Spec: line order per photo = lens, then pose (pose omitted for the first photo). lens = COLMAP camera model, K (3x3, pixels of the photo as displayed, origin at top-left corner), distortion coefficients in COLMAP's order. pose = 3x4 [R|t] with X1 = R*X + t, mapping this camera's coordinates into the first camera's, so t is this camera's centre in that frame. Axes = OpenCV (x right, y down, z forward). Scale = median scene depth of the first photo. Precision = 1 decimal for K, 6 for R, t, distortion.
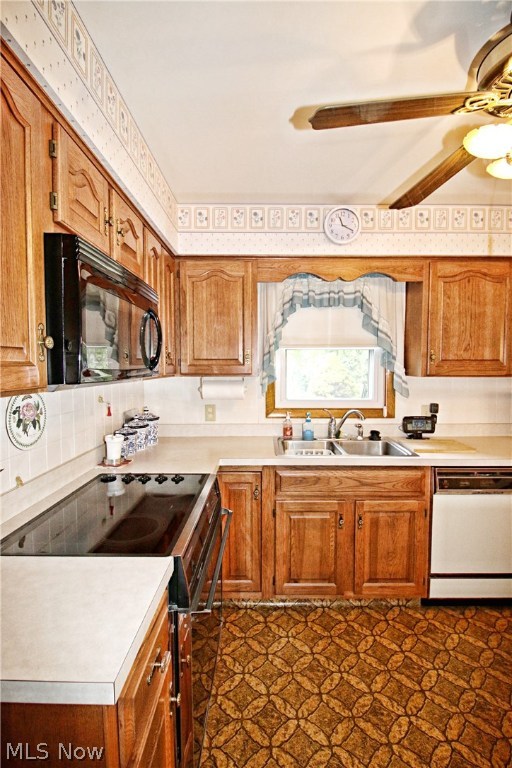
lens RADIAL K [[361.6, 0, 263.1], [0, 361.6, 383.5], [0, 0, 1]] dist [-0.000215, -0.012419]
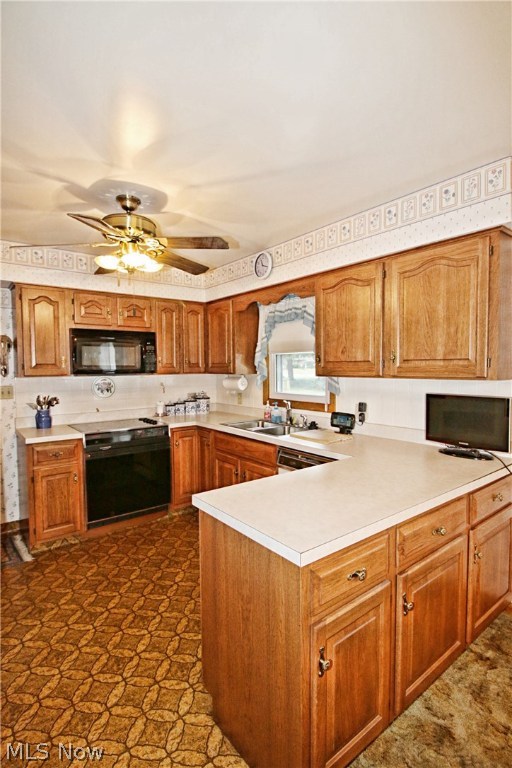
lens RADIAL K [[385.0, 0, 249.6], [0, 385.0, 383.8], [0, 0, 1]] dist [0.003008, -0.014313]
pose [[0.605041, 0.031222, -0.795582, 1.378081], [-0.031414, 0.999389, 0.015330, -0.006988], [0.795574, 0.015717, 0.605652, 0.077061]]
